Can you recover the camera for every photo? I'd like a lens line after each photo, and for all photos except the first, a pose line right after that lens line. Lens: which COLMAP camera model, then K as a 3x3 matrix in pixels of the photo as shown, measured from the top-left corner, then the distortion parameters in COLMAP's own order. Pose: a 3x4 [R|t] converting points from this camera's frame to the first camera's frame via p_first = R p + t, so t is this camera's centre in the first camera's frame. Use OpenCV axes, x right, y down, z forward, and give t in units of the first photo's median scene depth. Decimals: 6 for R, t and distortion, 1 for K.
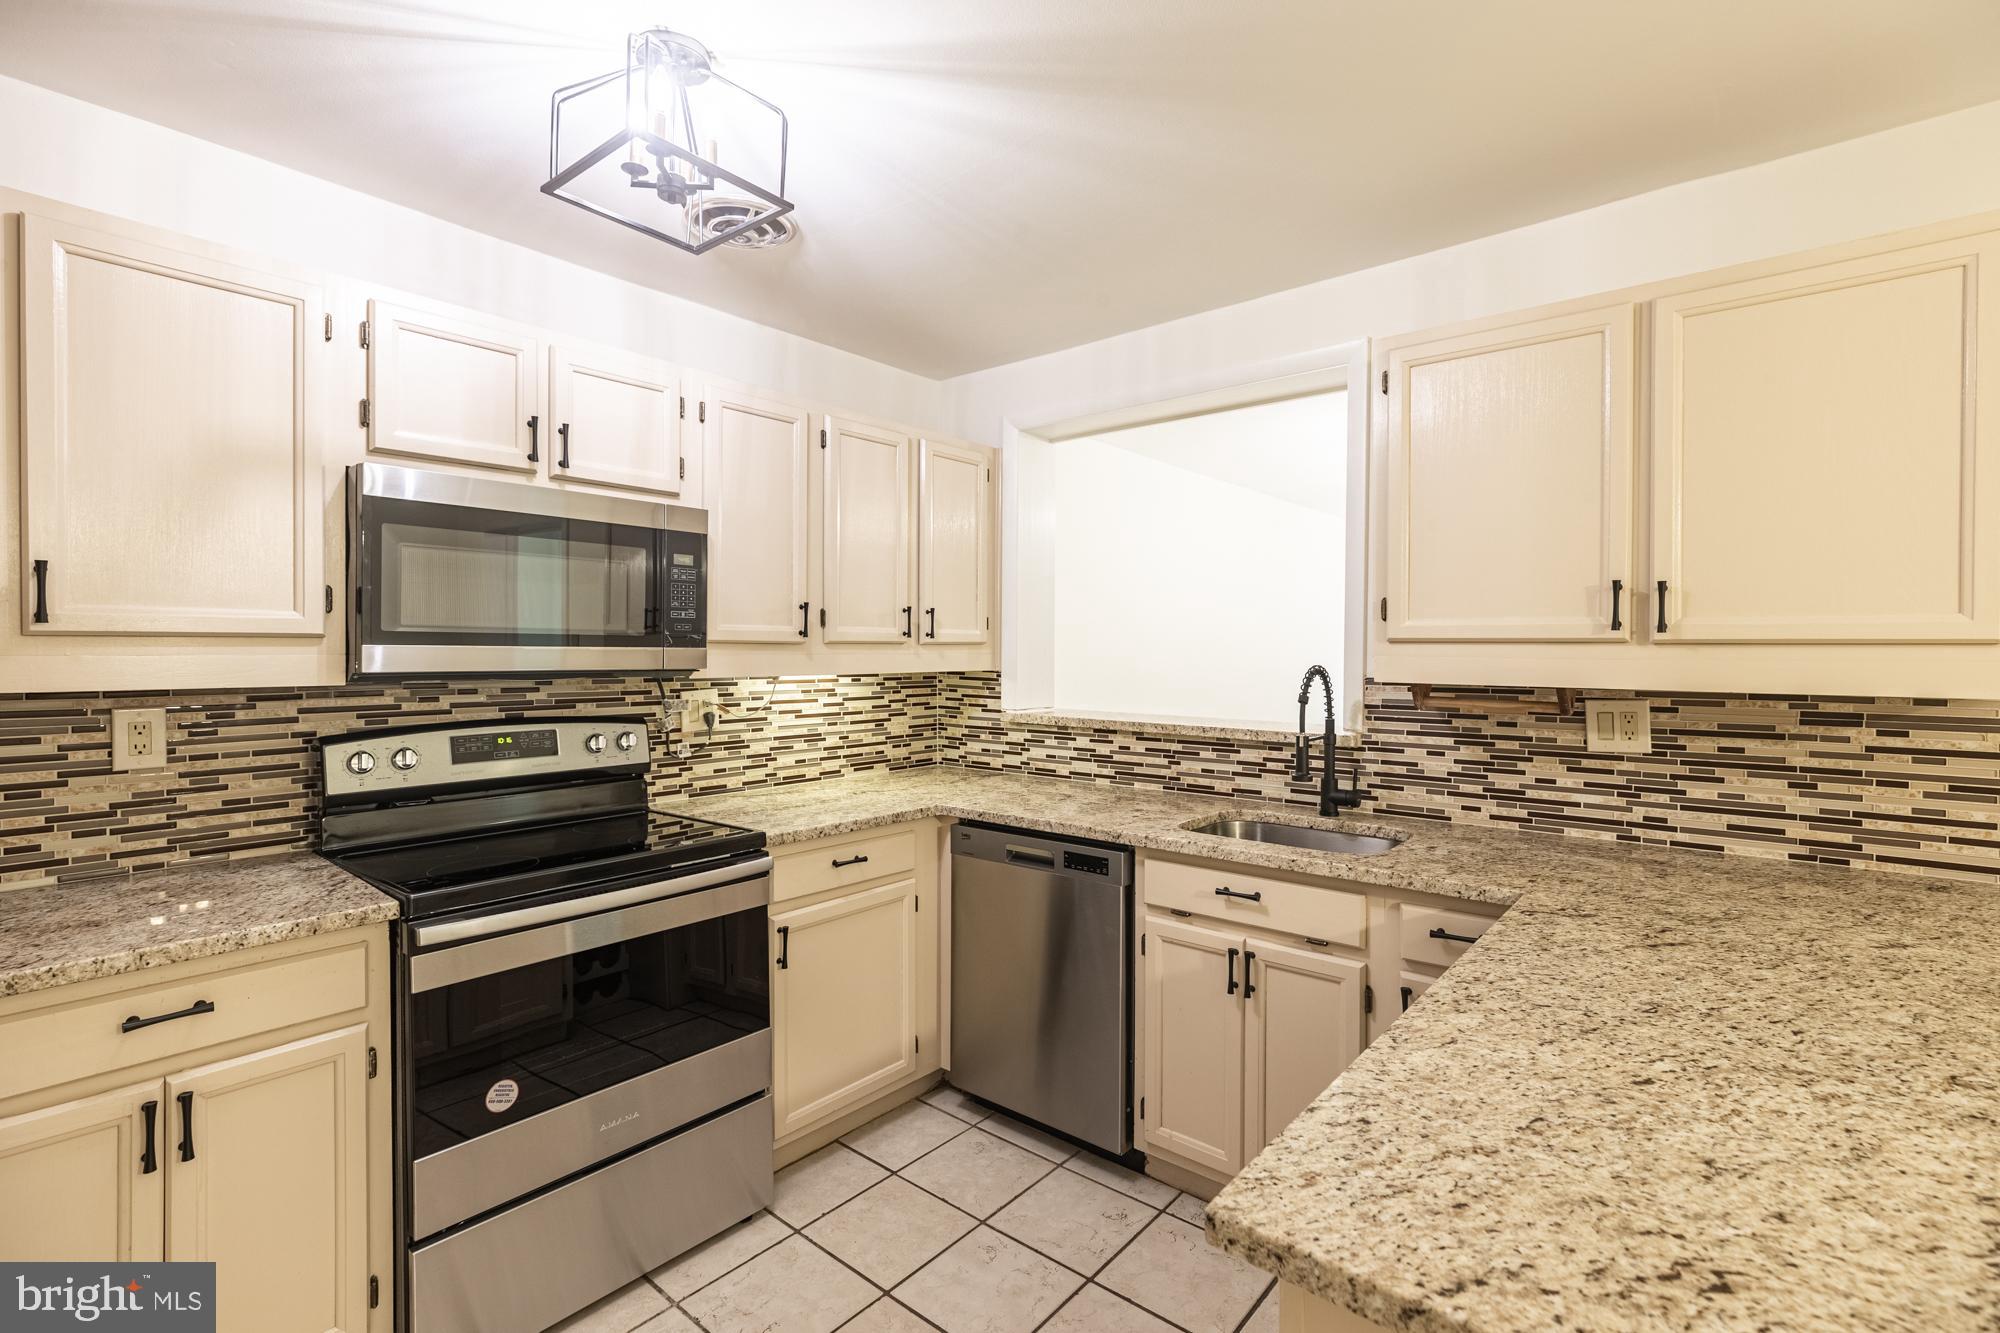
lens RADIAL K [[900.5, 0, 1003.7], [0, 900.5, 658.2], [0, 0, 1]] dist [-0.005828, 0.001301]
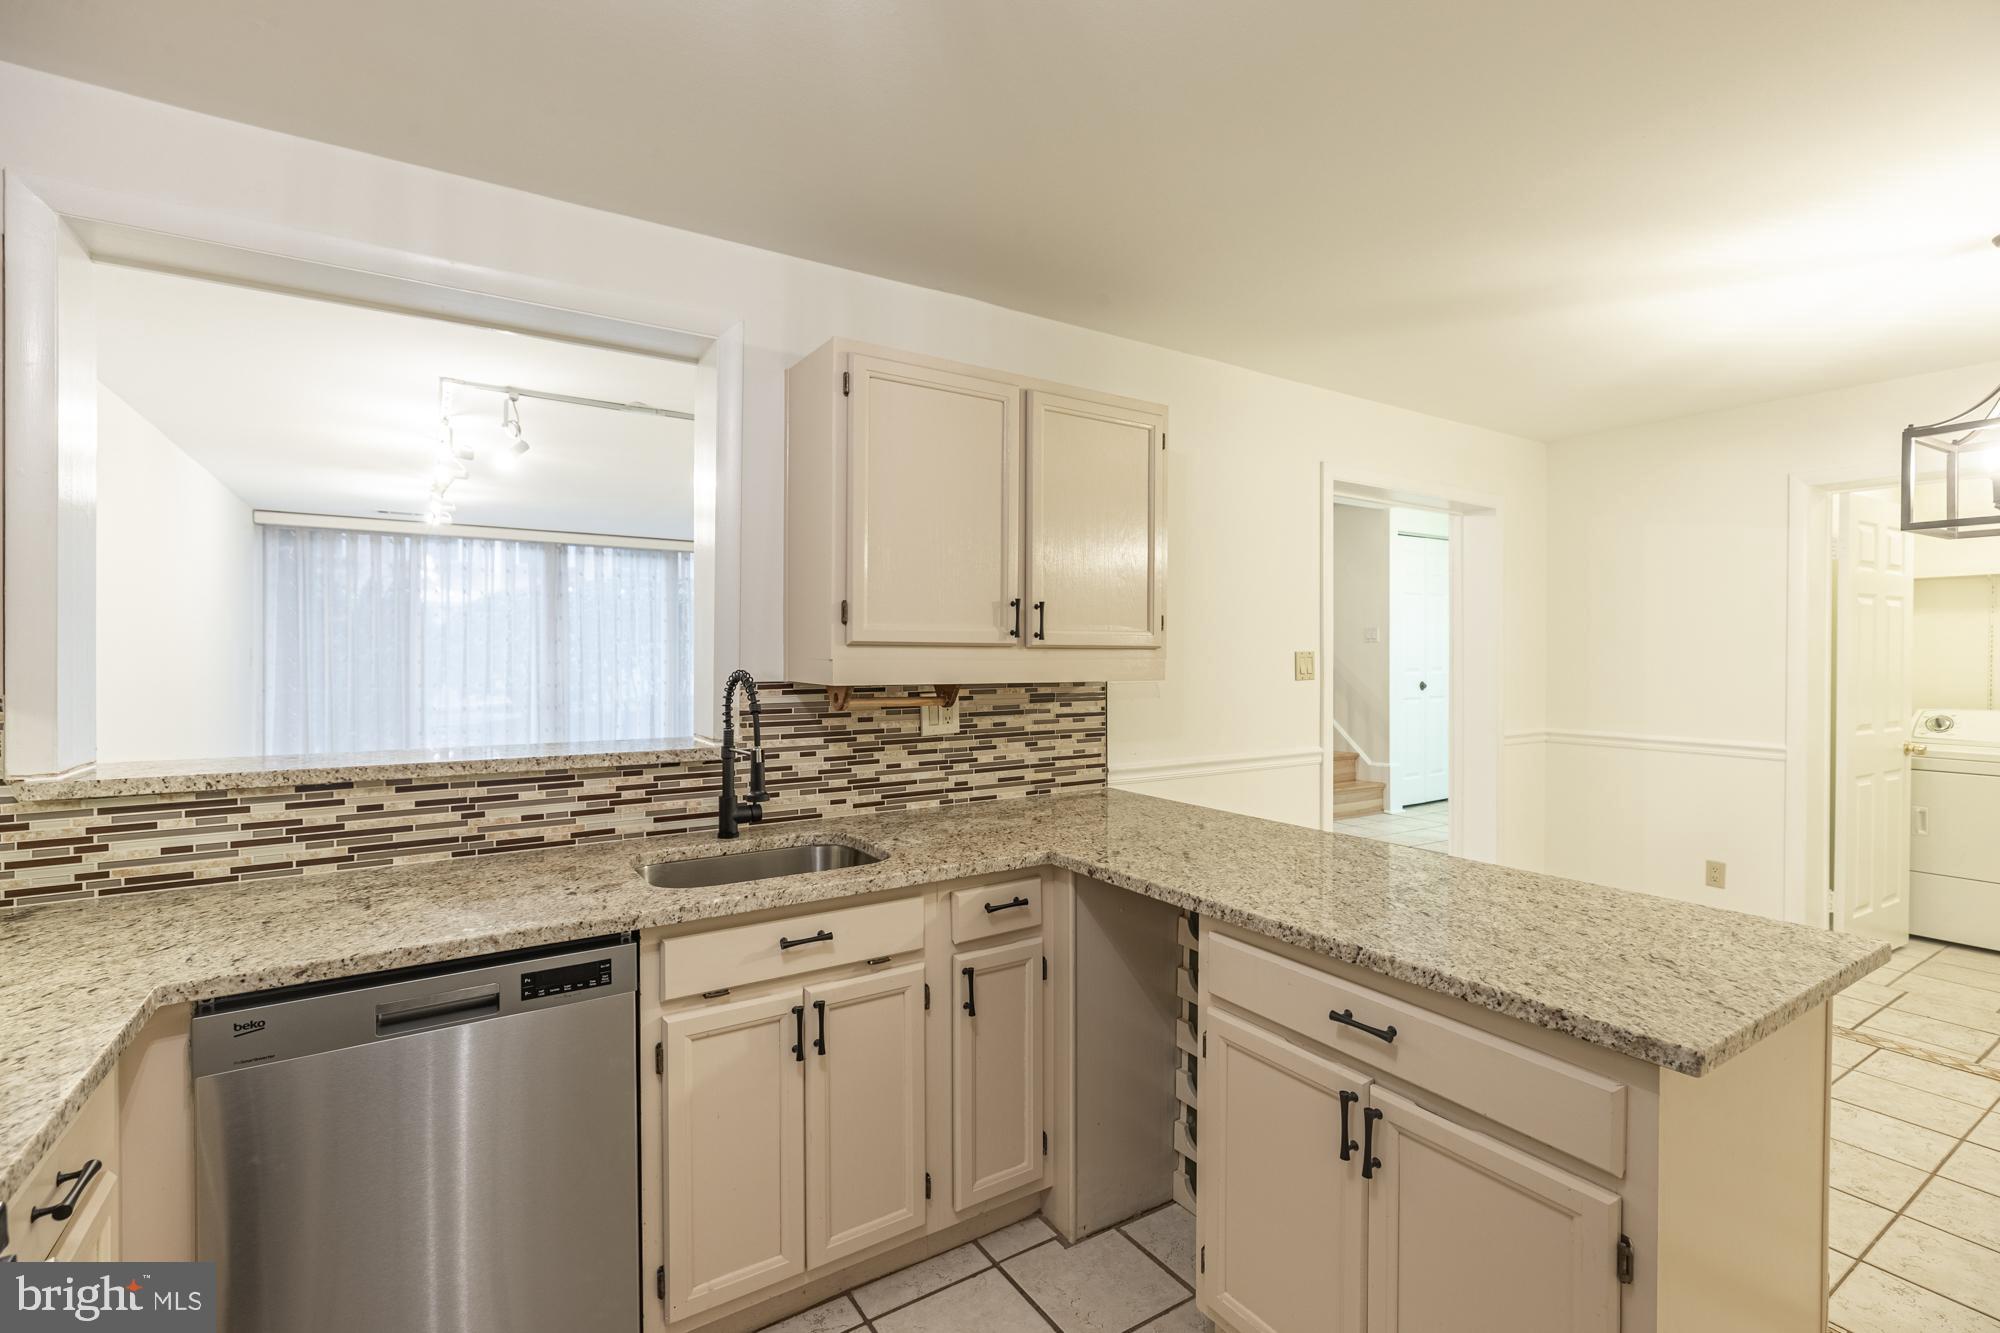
lens RADIAL K [[900.5, 0, 1002.3], [0, 900.5, 655.7], [0, 0, 1]] dist [-0.005828, 0.001301]
pose [[0.287241, -0.006343, 0.957837, -0.490876], [0.008195, 0.999958, 0.004164, -0.009222], [-0.957823, 0.006653, 0.287281, 0.561359]]
